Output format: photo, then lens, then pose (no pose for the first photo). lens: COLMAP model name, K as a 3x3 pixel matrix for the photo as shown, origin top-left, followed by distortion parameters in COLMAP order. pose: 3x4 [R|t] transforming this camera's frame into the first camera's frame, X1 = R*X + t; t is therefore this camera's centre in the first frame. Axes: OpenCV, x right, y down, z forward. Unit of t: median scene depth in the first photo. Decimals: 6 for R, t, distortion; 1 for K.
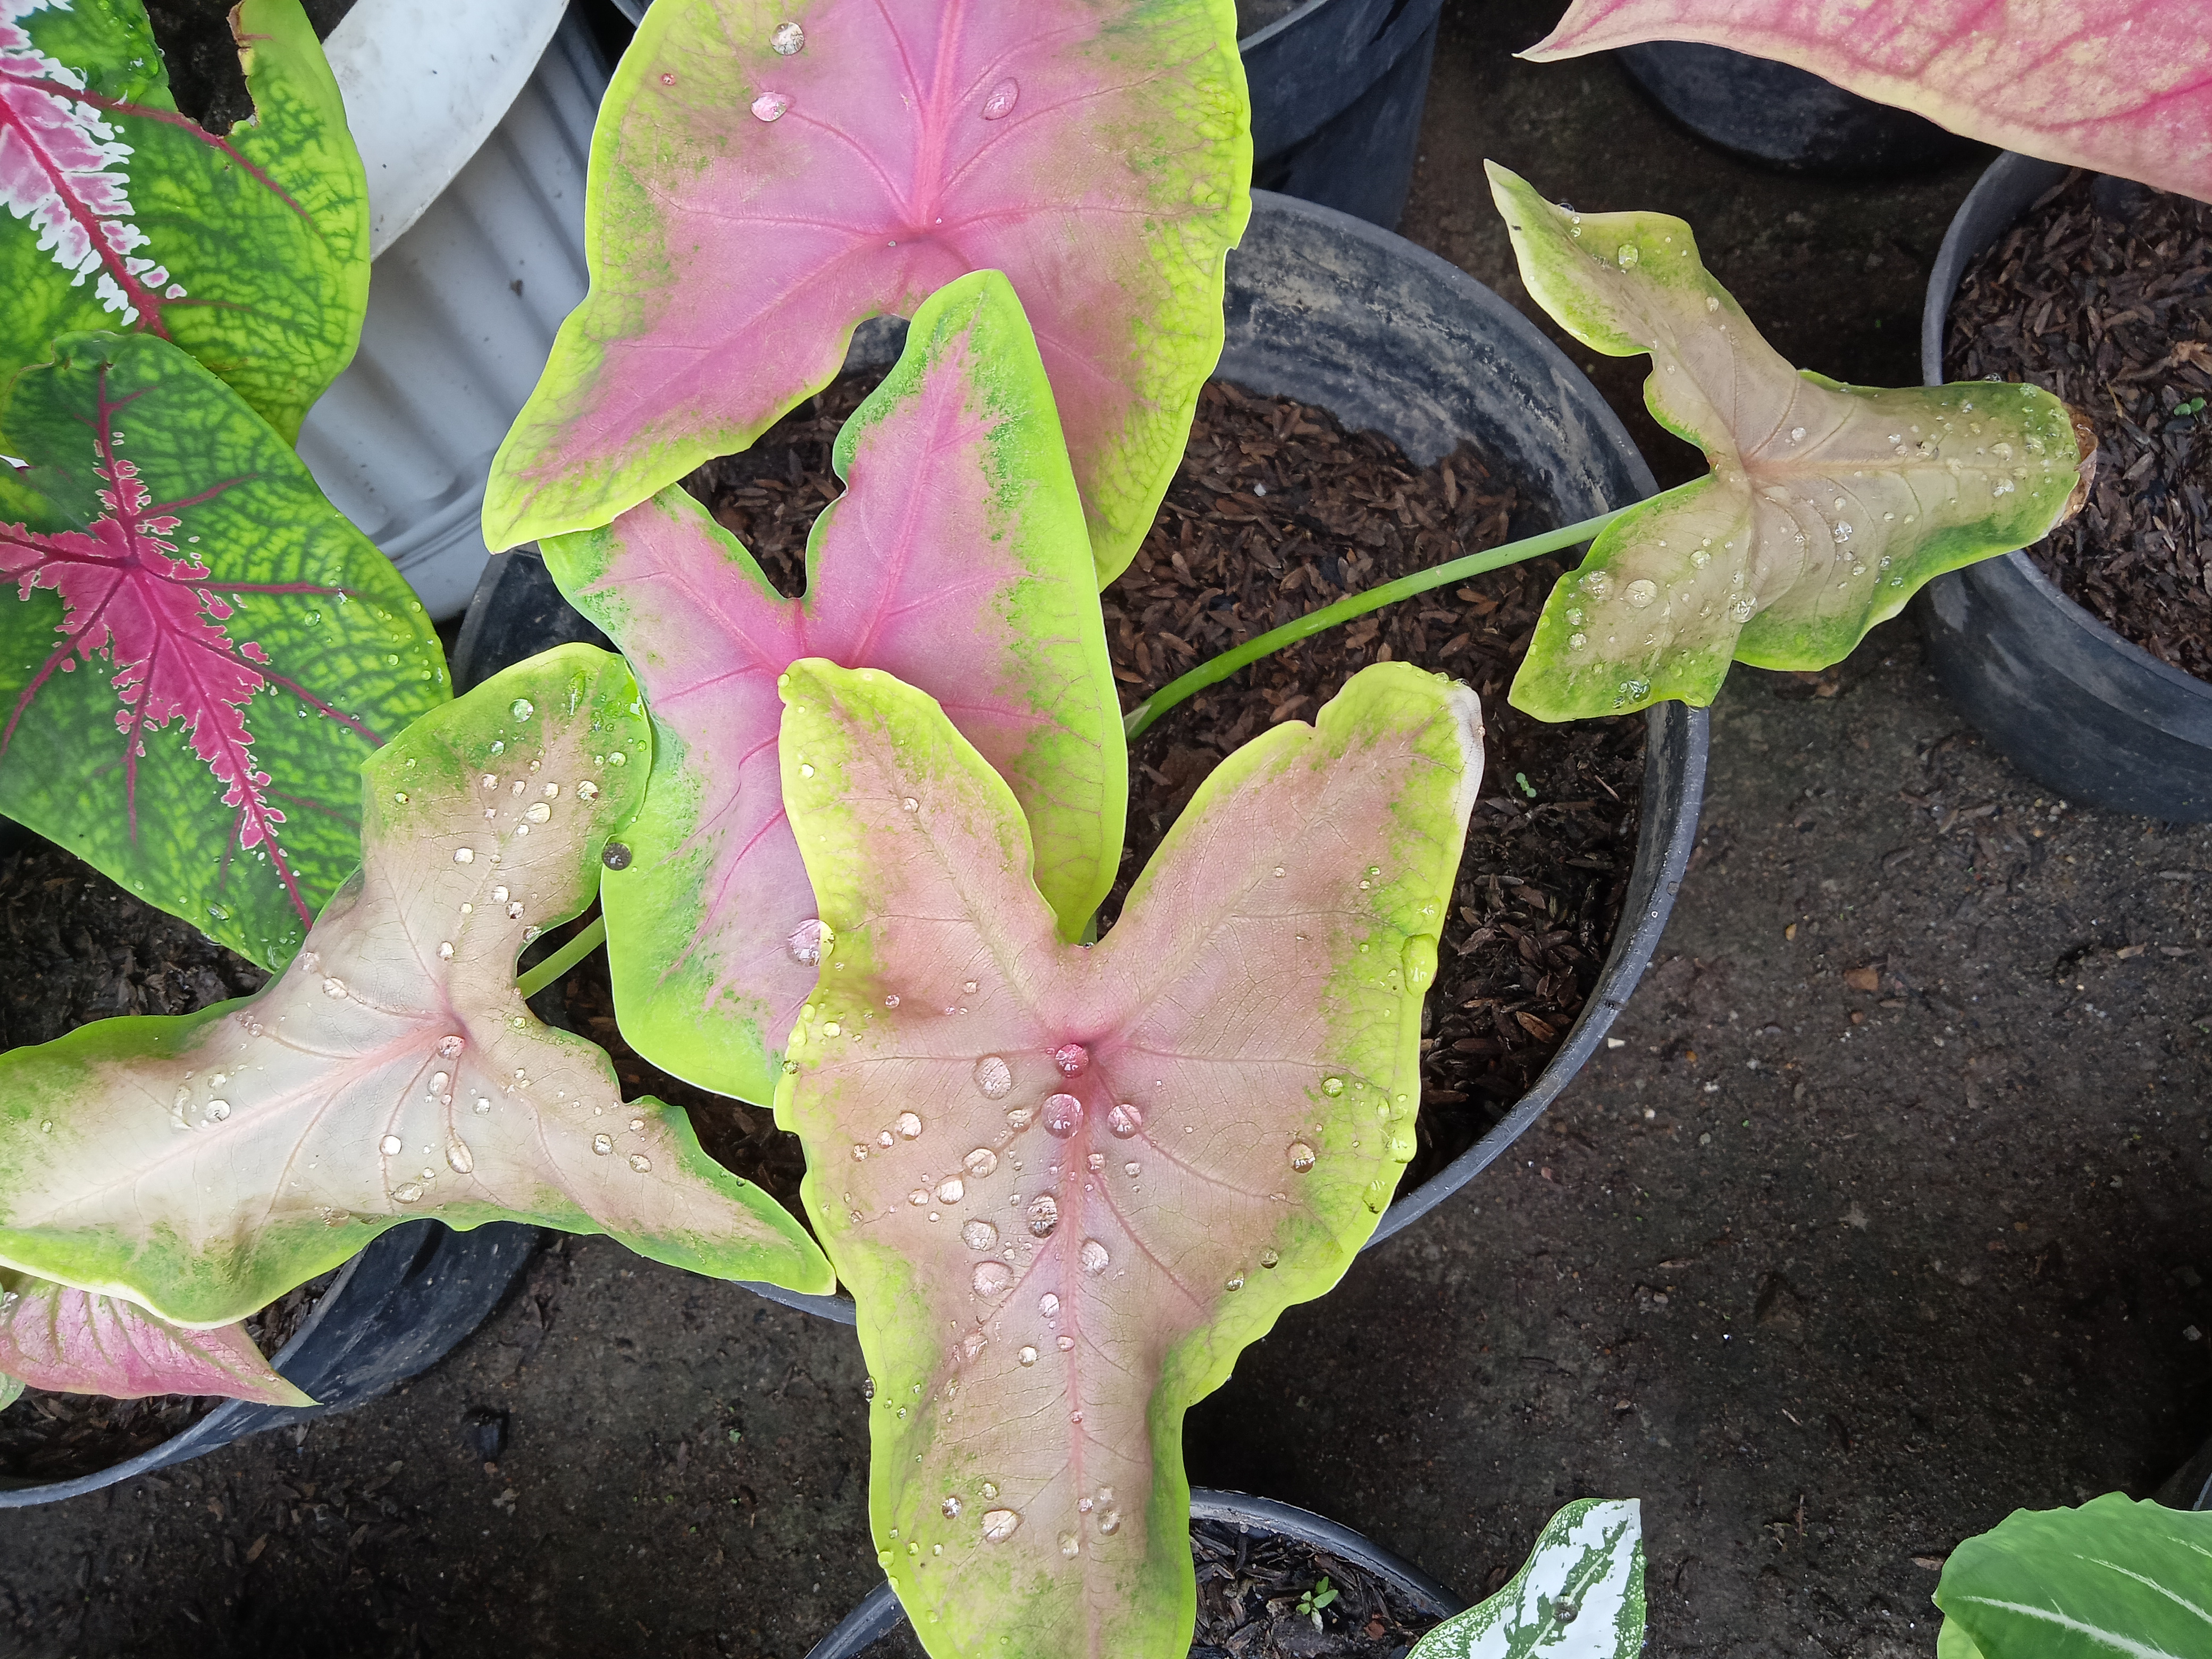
lens RADIAL K [[1675.9, 0, 1098.0], [0, 1675.9, 829.4], [0, 0, 1]] dist [0.061245, -0.013867]
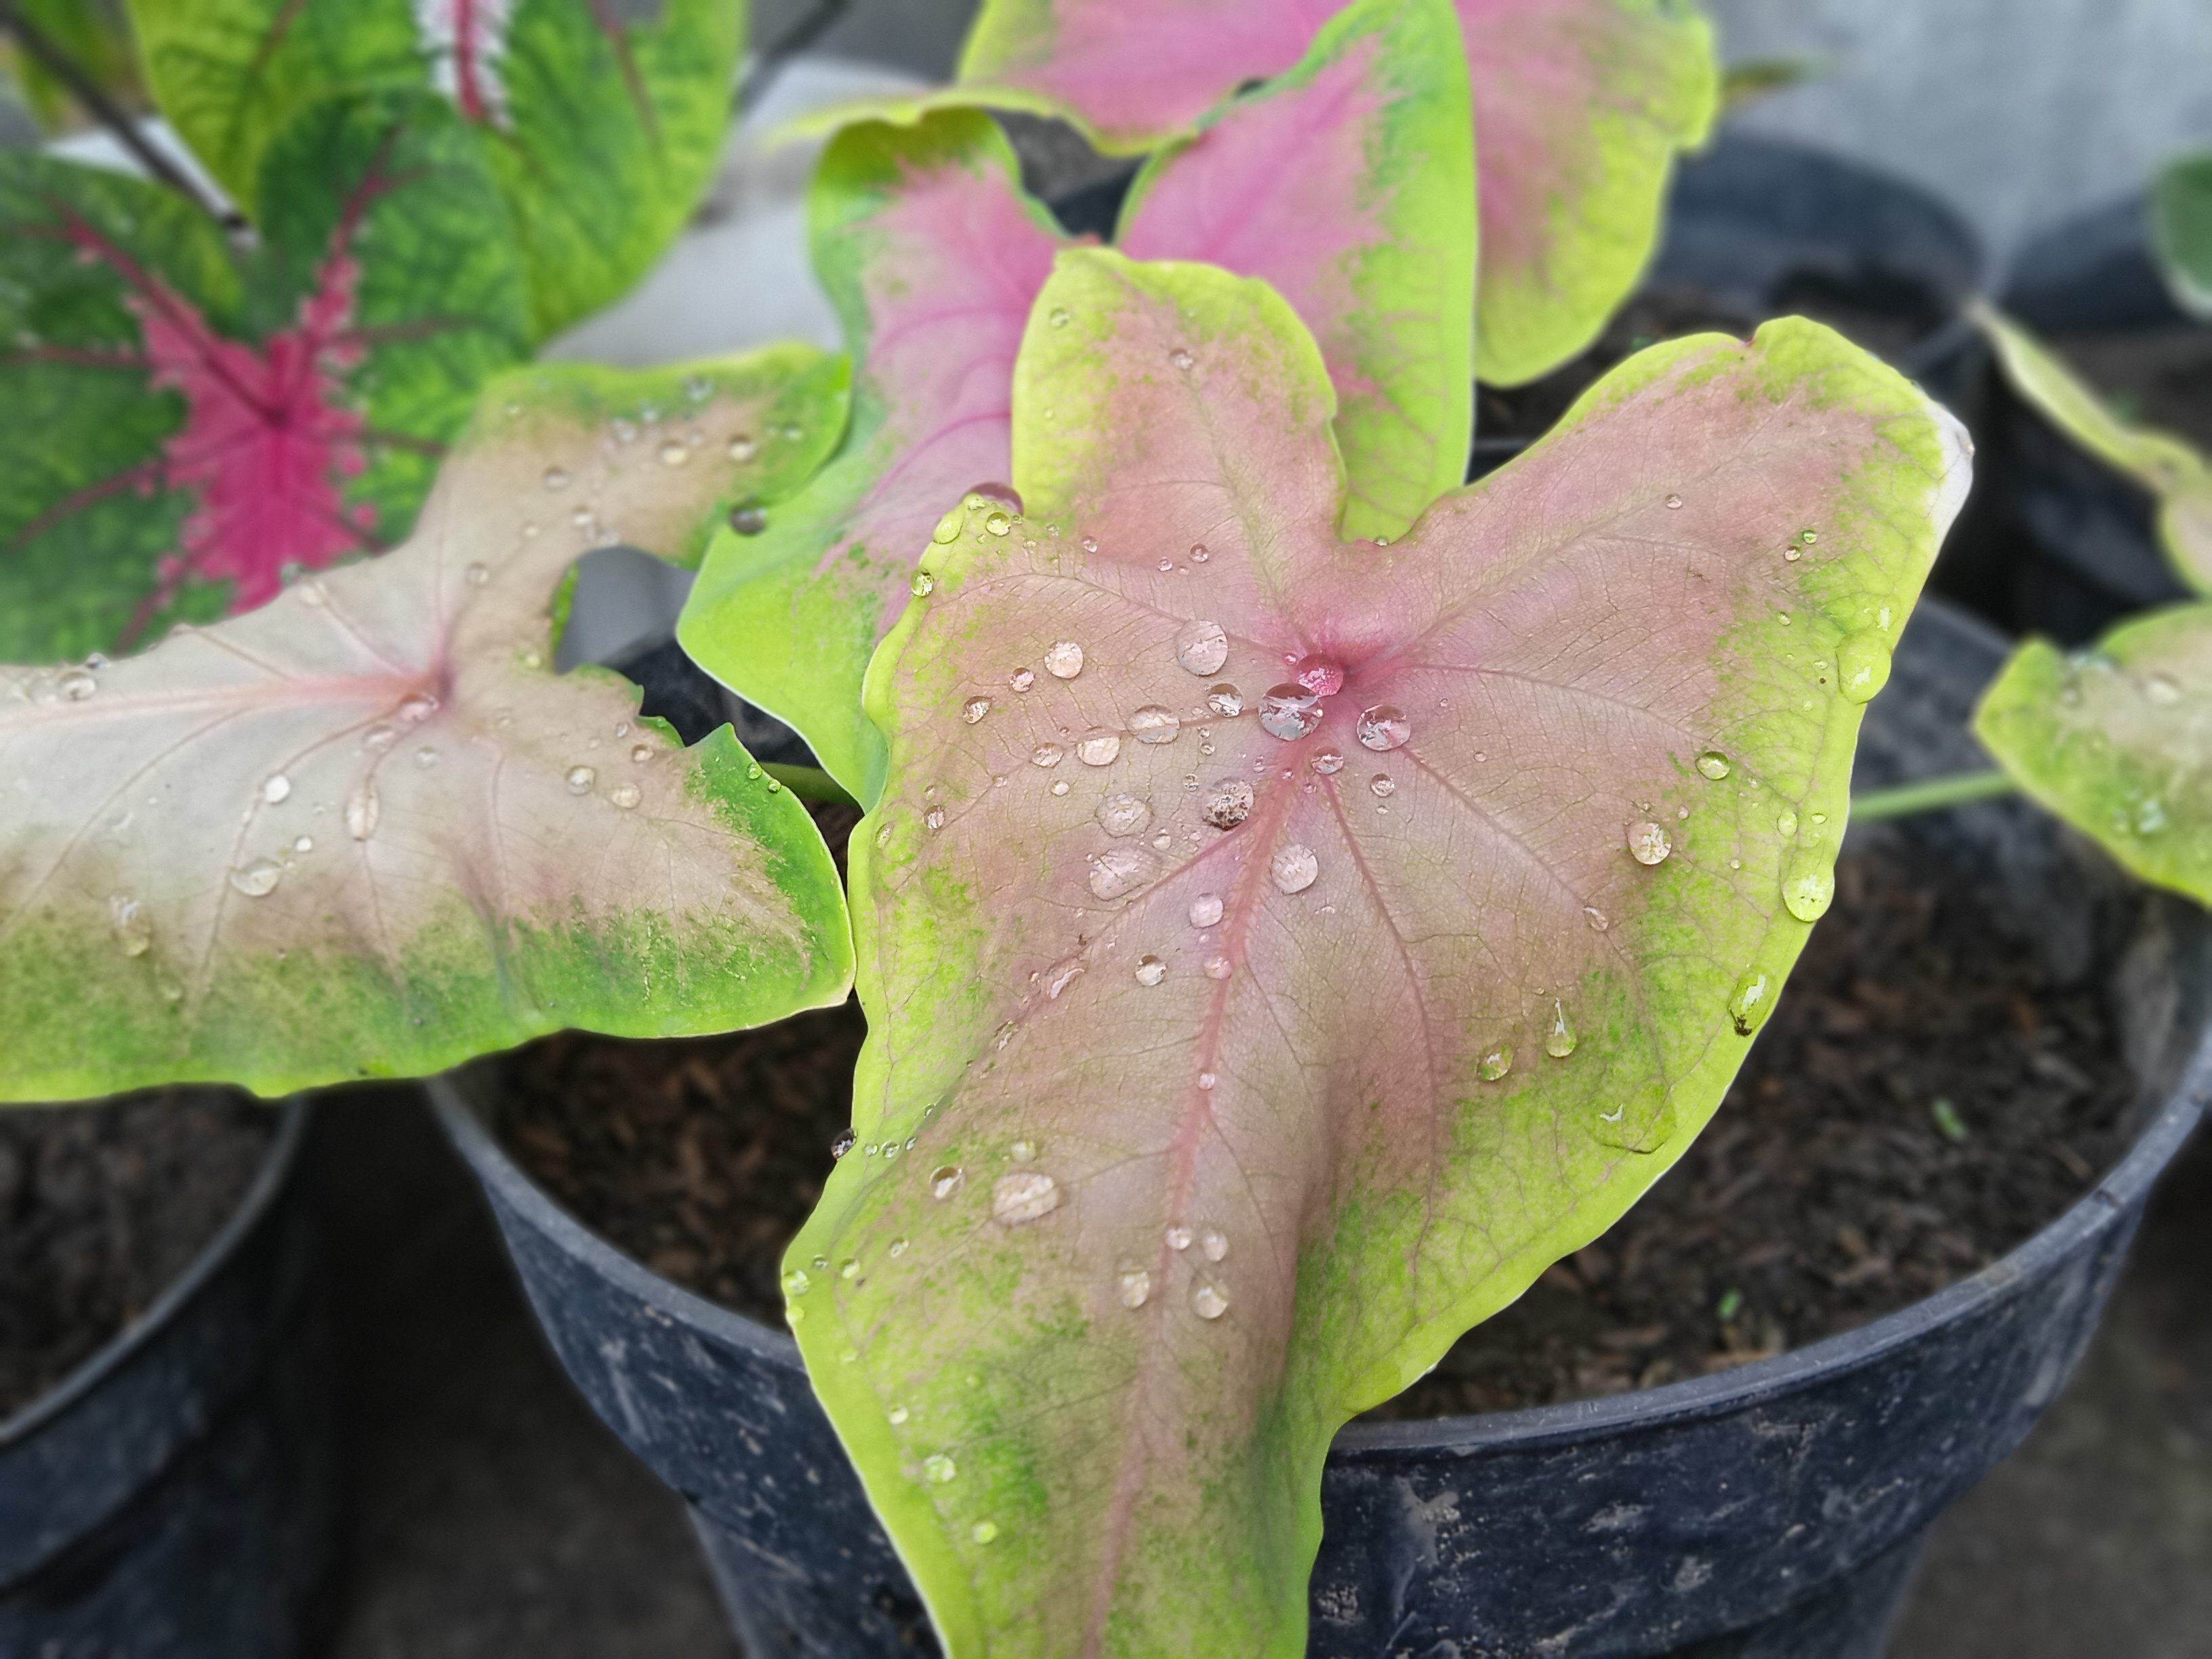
lens RADIAL K [[2153.2, 0, 1112.4], [0, 2153.2, 830.7], [0, 0, 1]] dist [0.042171, 0.000000]
pose [[0.963147, 0.224843, -0.147628, 0.045963], [-0.268460, 0.769595, -0.579356, 0.709121], [-0.016650, 0.597637, 0.801594, 0.354680]]
